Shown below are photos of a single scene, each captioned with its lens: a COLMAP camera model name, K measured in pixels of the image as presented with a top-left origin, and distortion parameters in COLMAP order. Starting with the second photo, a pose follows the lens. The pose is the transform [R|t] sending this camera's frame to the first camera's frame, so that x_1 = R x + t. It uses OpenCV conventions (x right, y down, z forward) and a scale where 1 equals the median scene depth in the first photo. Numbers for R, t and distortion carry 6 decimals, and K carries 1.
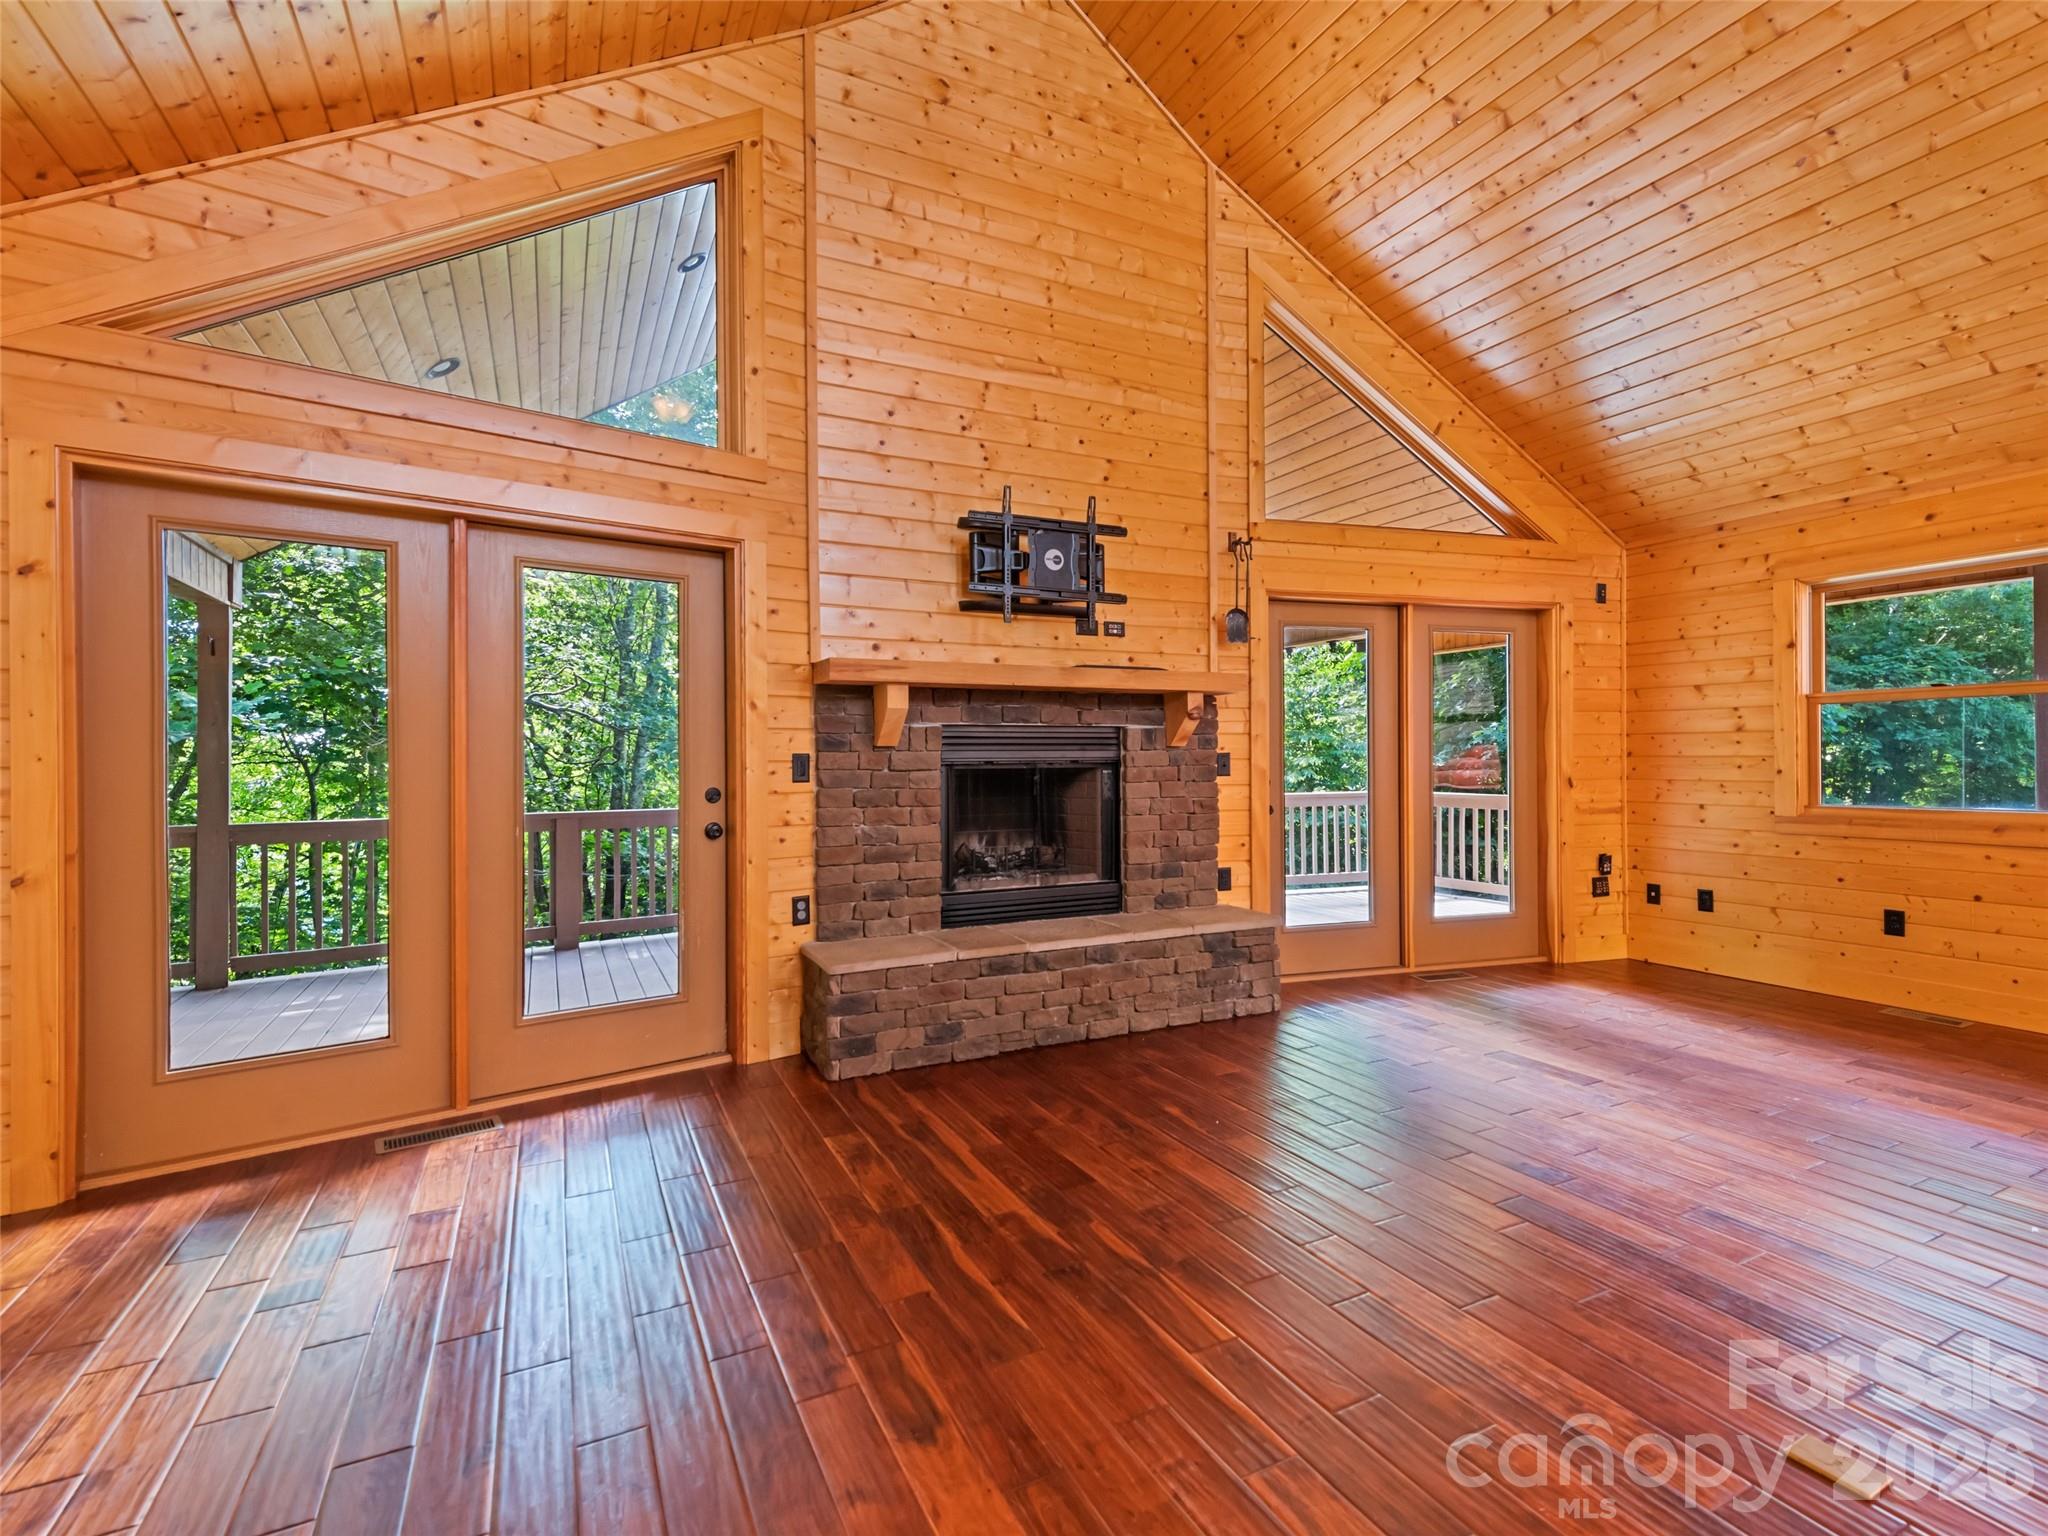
lens RADIAL K [[957.4, 0, 1017.6], [0, 957.4, 762.8], [0, 0, 1]] dist [0.010539, -0.002452]
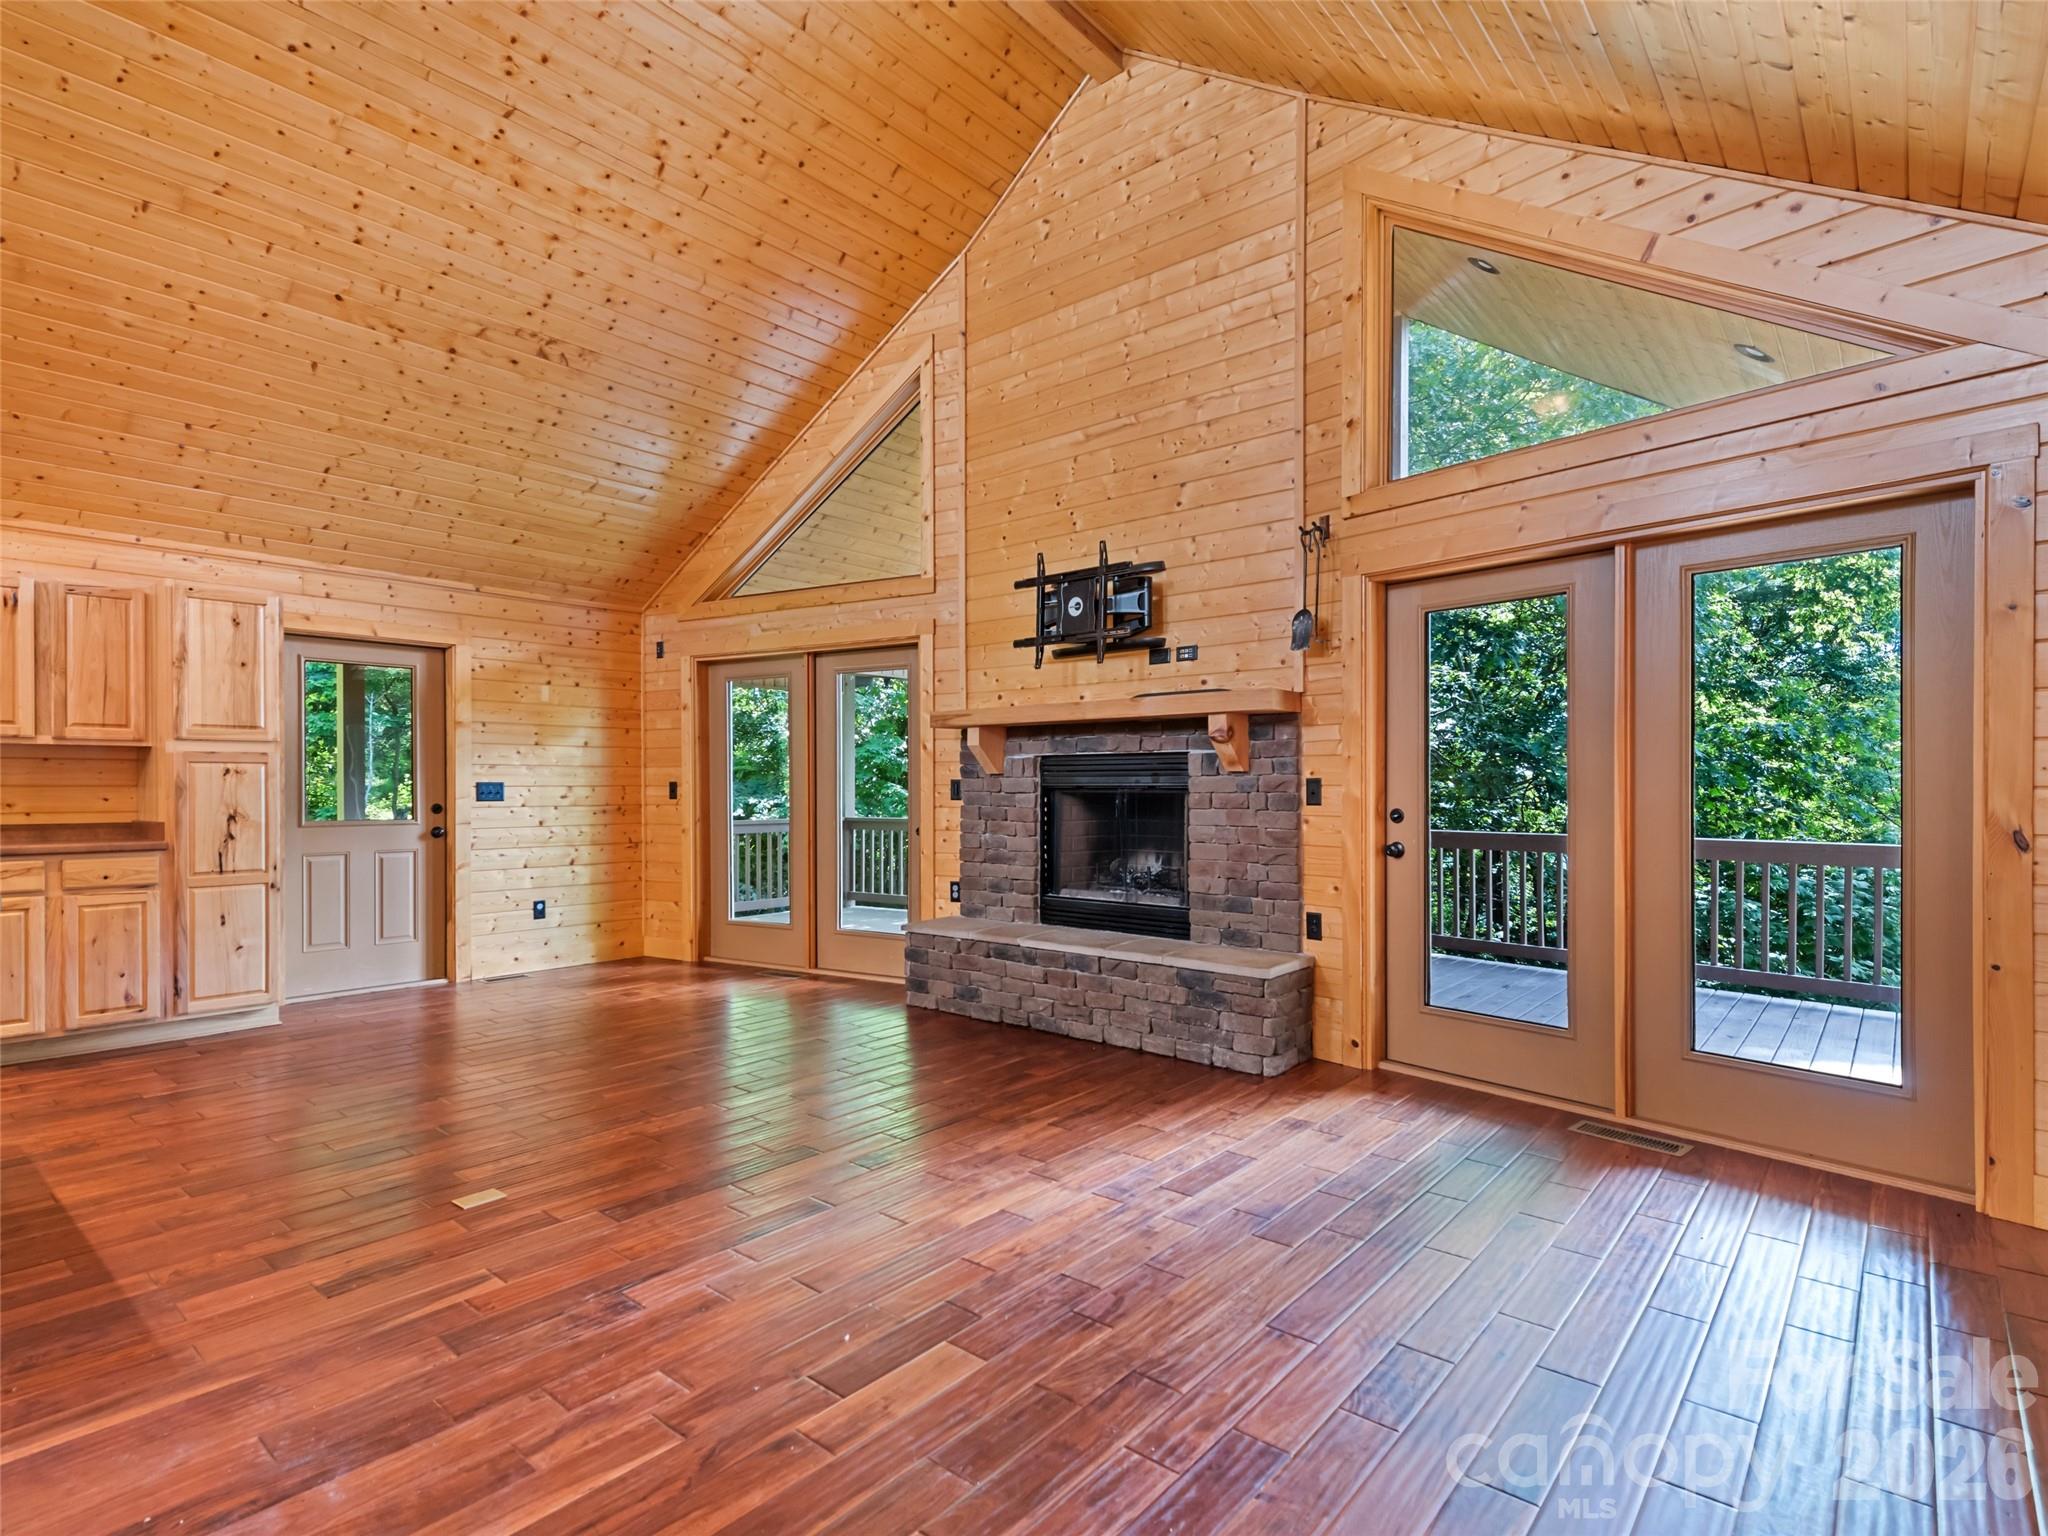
lens RADIAL K [[1047.4, 0, 993.4], [0, 1047.4, 791.5], [0, 0, 1]] dist [0.015773, -0.003022]
pose [[0.377350, 0.012538, -0.925986, 1.136677], [-0.003396, 0.999920, 0.012155, -0.010194], [0.926065, -0.001442, 0.377362, 0.445506]]
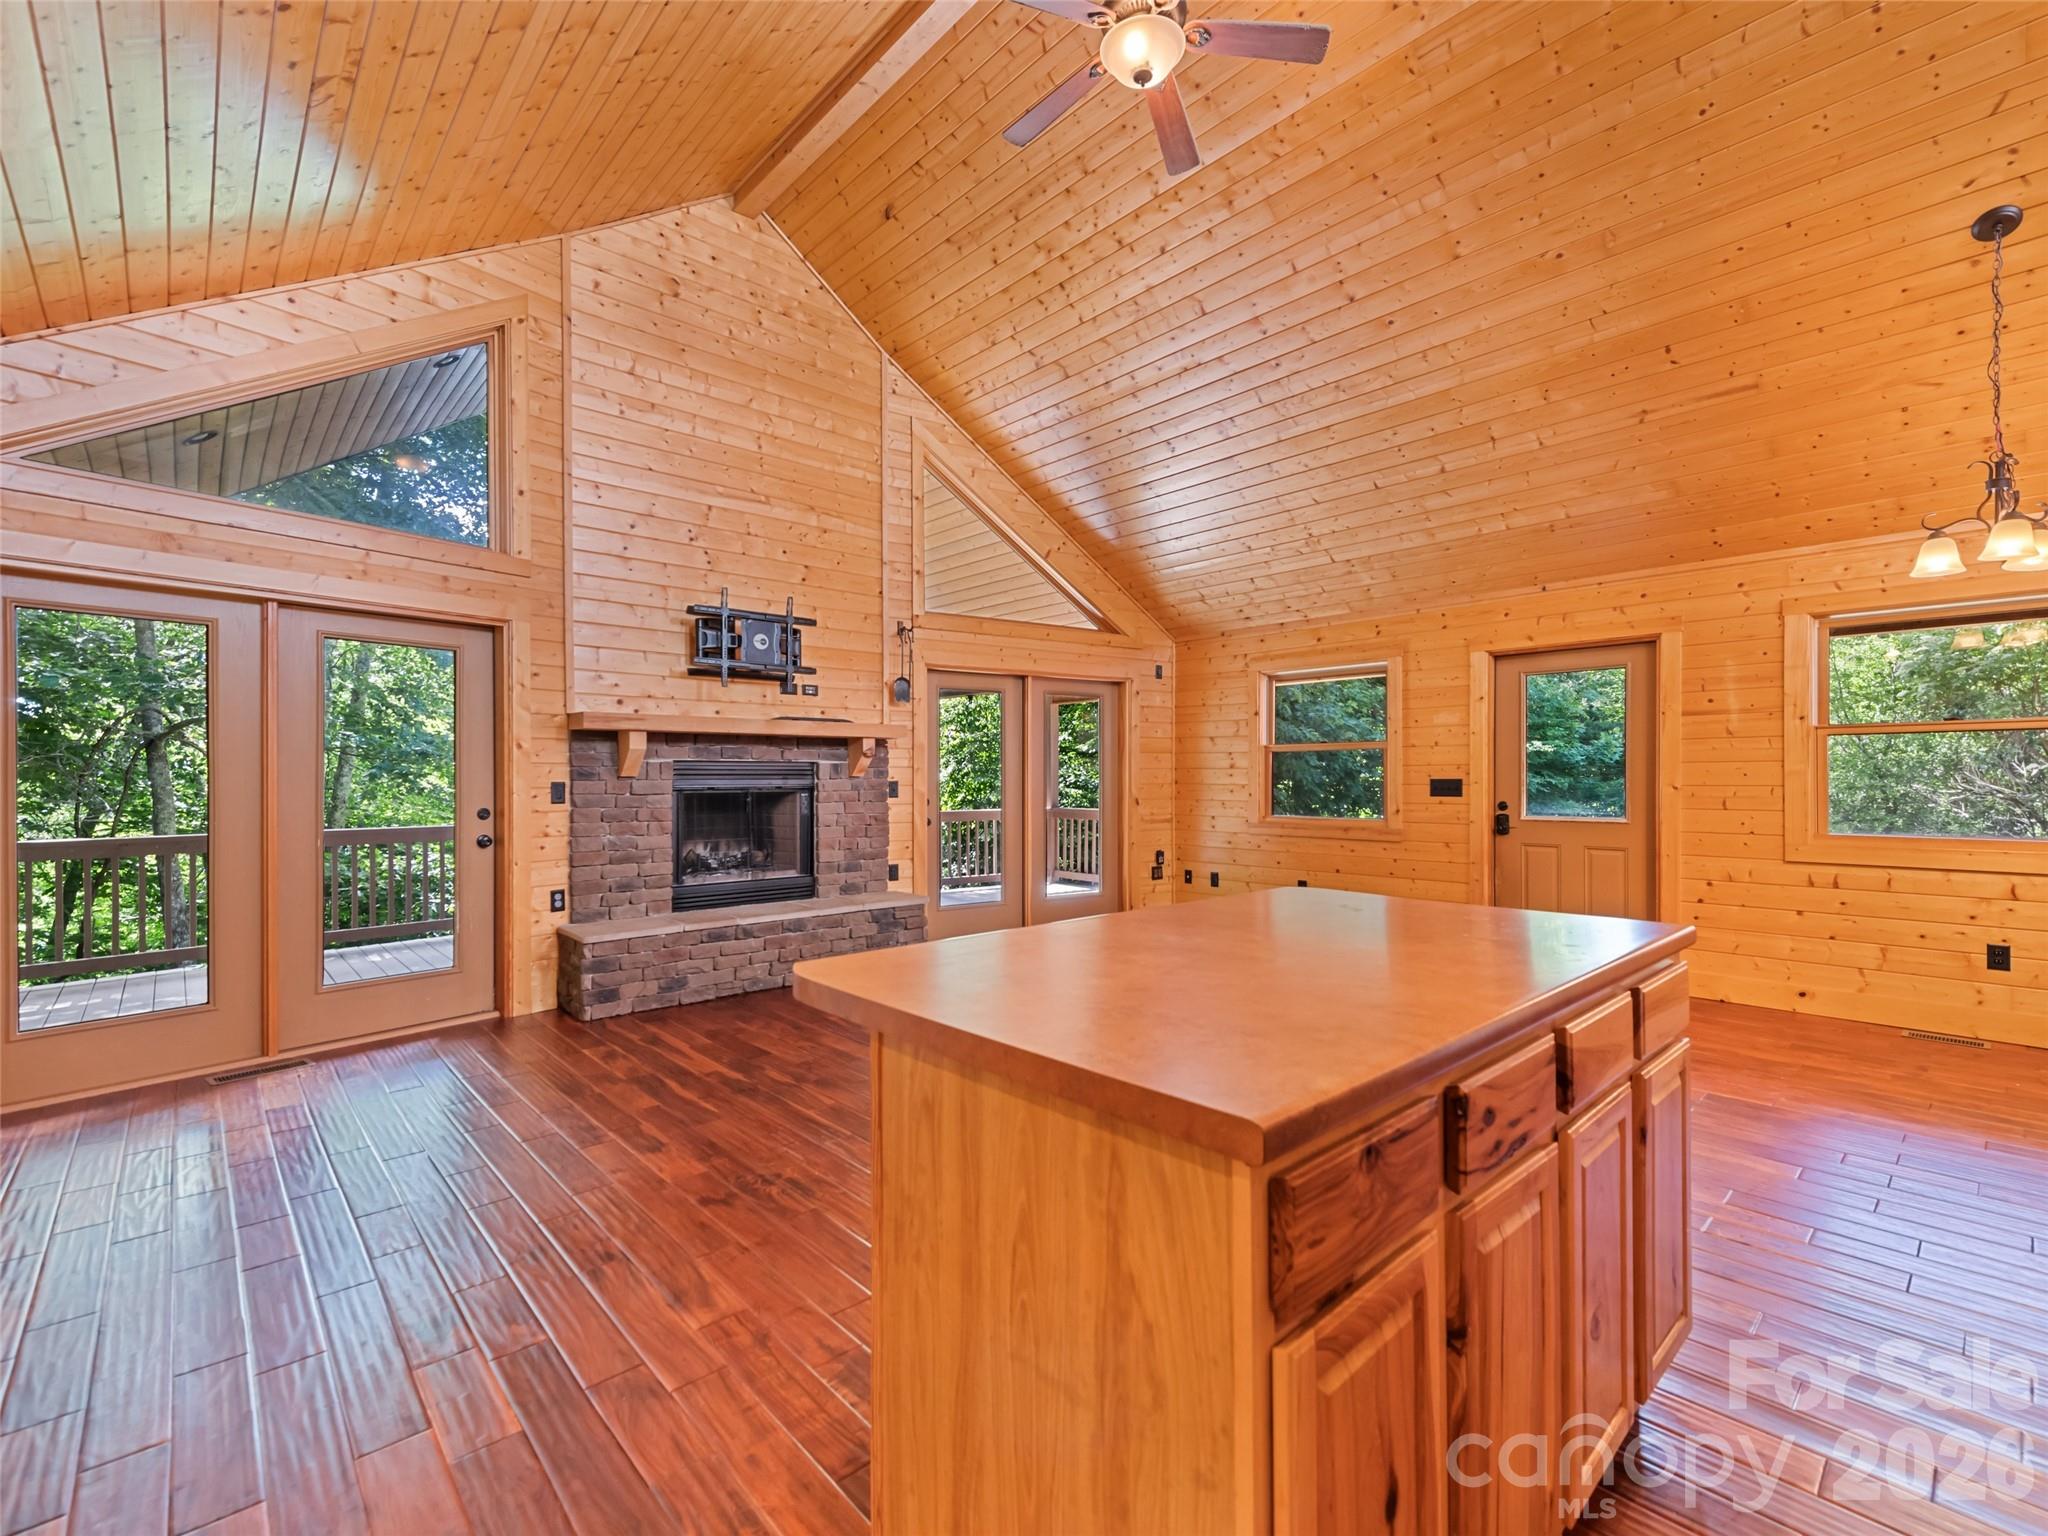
lens RADIAL K [[920.8, 0, 1032.9], [0, 920.8, 782.9], [0, 0, 1]] dist [0.016014, -0.003950]
pose [[0.959580, 0.003731, 0.281411, 0.040798], [-0.004407, 0.999989, 0.001769, -0.012548], [-0.281401, -0.002938, 0.959586, -0.383531]]
